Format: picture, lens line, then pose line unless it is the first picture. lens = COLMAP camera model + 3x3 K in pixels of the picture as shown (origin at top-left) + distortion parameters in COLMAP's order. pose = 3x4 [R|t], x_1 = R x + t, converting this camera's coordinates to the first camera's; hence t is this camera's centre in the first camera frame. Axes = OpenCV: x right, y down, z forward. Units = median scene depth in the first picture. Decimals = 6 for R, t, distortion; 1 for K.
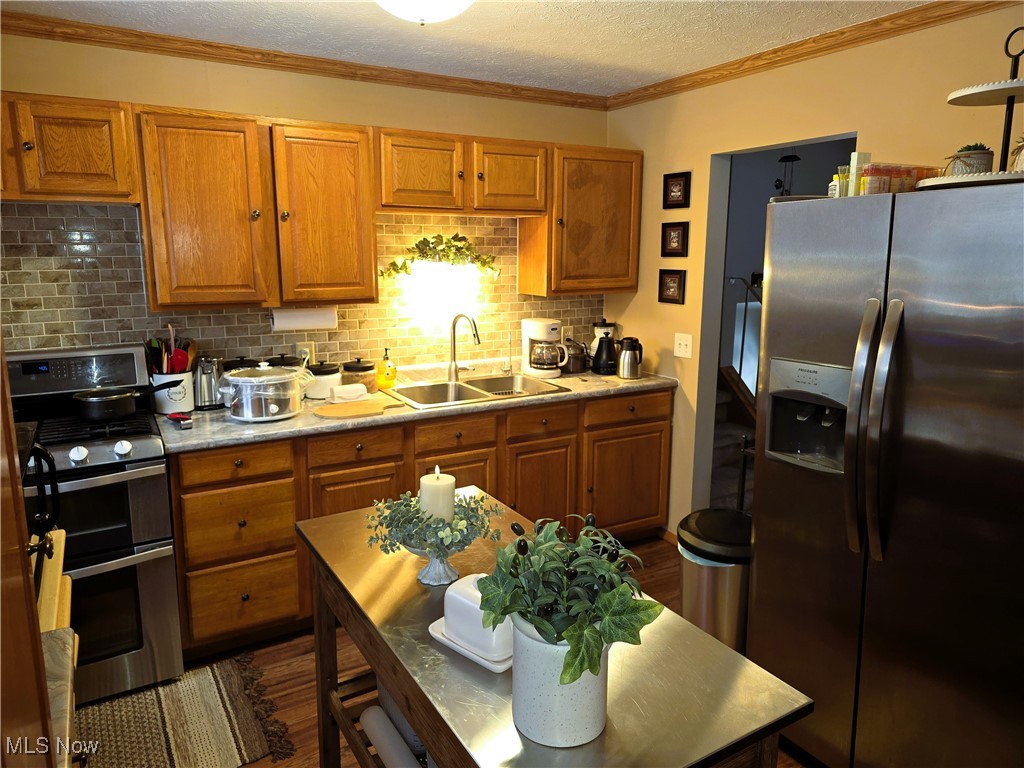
lens RADIAL K [[708.9, 0, 512.0], [0, 708.9, 384.0], [0, 0, 1]] dist [0.057625, -0.038613]
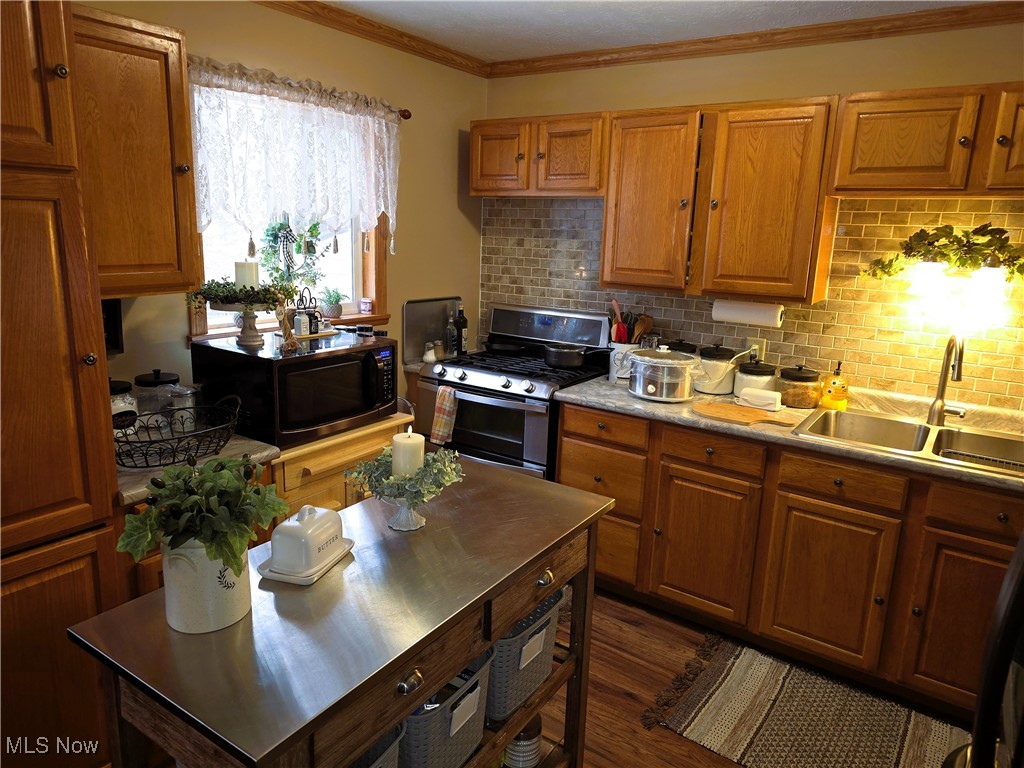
lens RADIAL K [[731.3, 0, 512.0], [0, 731.3, 384.0], [0, 0, 1]] dist [0.116157, -0.091991]
pose [[0.402082, 0.208436, -0.891563, 0.519224], [-0.210365, 0.968724, 0.131603, -0.067976], [0.891109, 0.134639, 0.433355, 0.327466]]
